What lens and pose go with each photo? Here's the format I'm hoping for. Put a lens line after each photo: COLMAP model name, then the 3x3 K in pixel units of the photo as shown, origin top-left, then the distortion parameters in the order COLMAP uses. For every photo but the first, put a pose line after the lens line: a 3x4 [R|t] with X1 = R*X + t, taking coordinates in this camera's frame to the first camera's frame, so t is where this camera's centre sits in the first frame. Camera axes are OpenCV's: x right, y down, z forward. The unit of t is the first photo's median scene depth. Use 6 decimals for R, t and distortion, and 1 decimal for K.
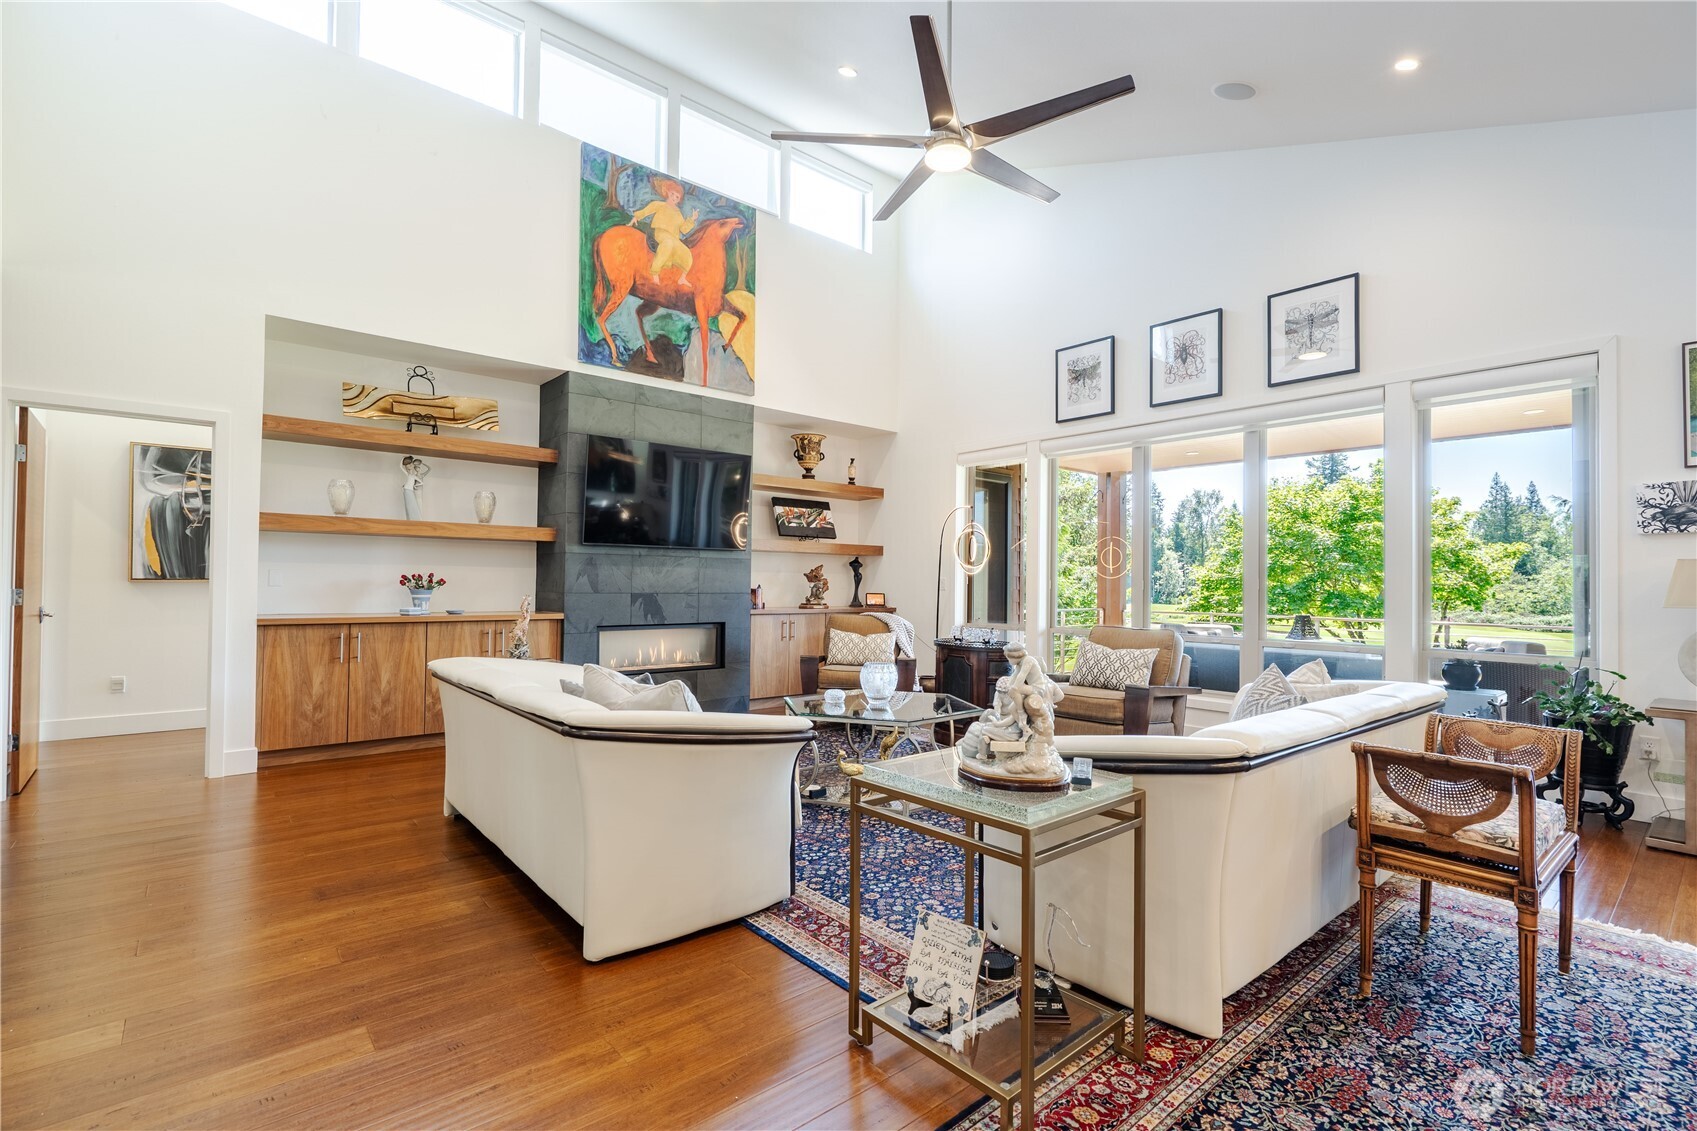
lens RADIAL K [[770.5, 0, 880.0], [0, 770.5, 574.6], [0, 0, 1]] dist [-0.003555, 0.001581]
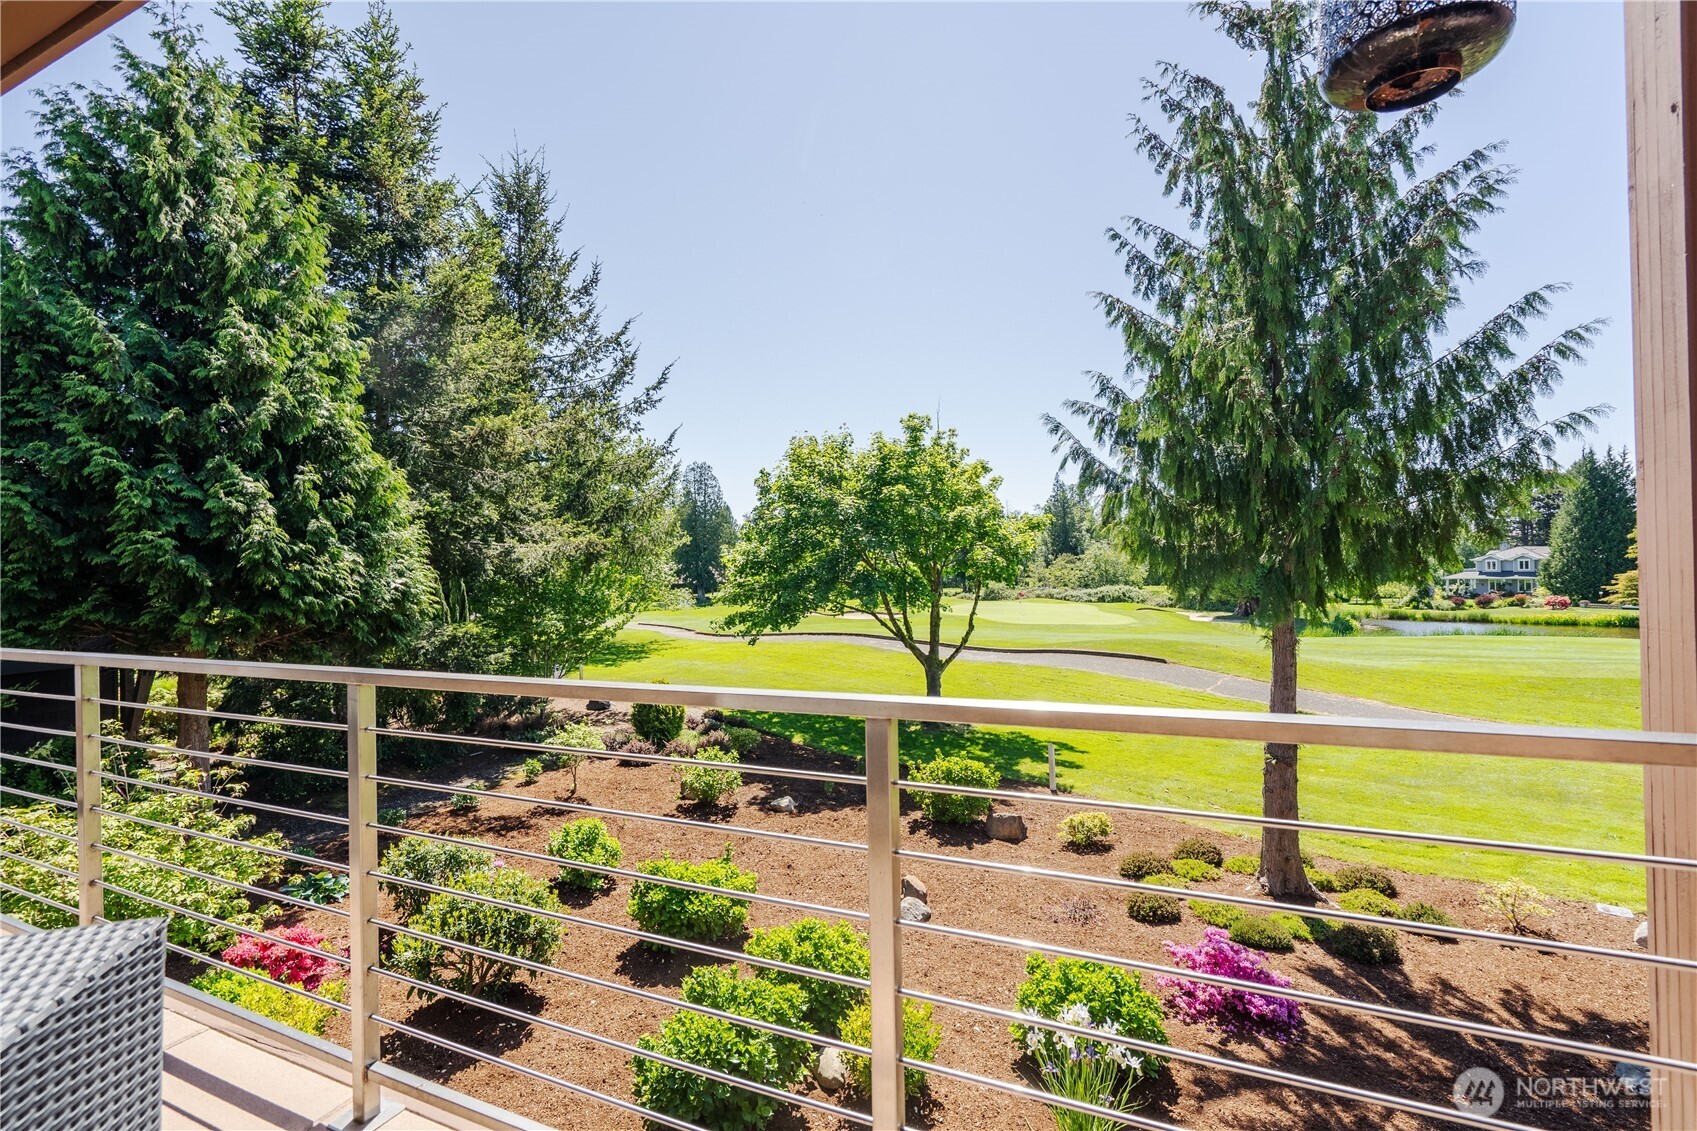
lens RADIAL K [[770.5, 0, 857.8], [0, 770.5, 564.2], [0, 0, 1]] dist [-0.003555, 0.001581]
pose [[0.913432, -0.022505, 0.406369, 1.042825], [0.022930, 0.999730, 0.003826, 0.052623], [-0.406345, 0.005823, 0.913701, 0.996696]]
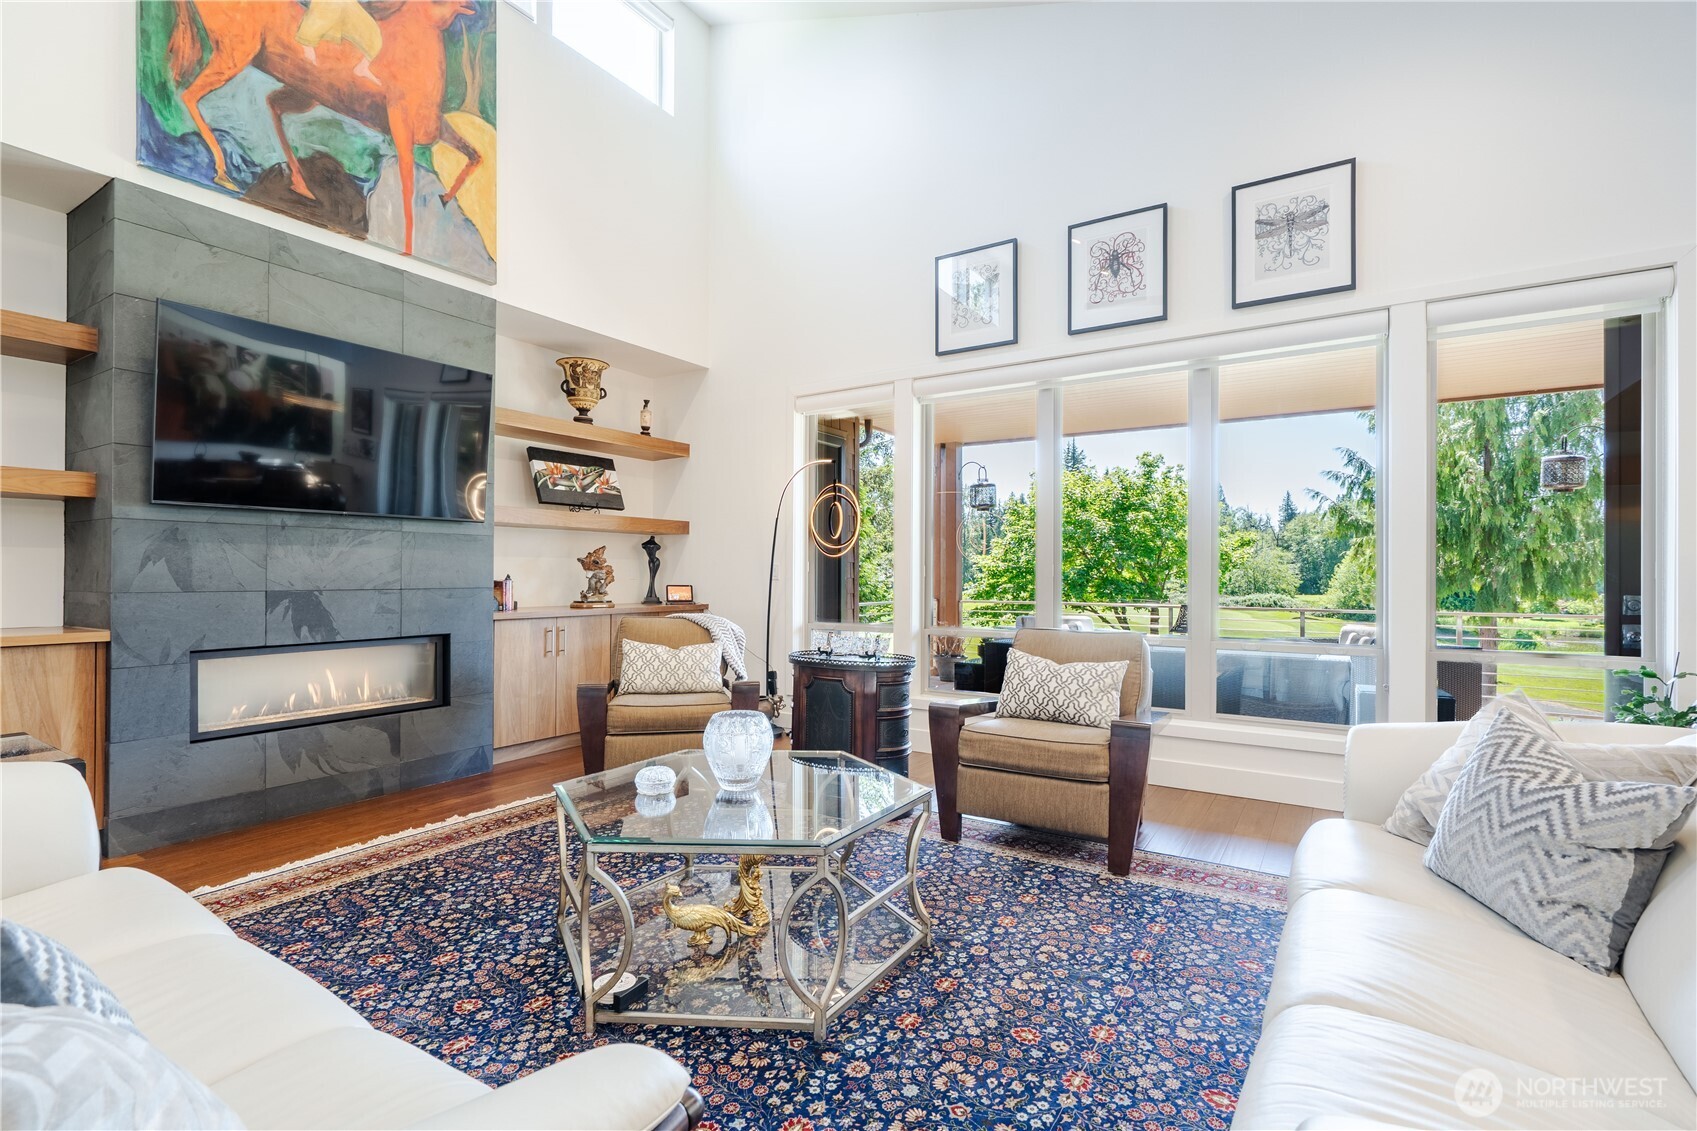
lens RADIAL K [[770.5, 0, 863.3], [0, 770.5, 572.7], [0, 0, 1]] dist [-0.003555, 0.001581]
pose [[0.963686, -0.007532, 0.266931, -0.040962], [0.004463, 0.999917, 0.012103, 0.004988], [-0.267000, -0.010472, 0.963640, 0.297510]]
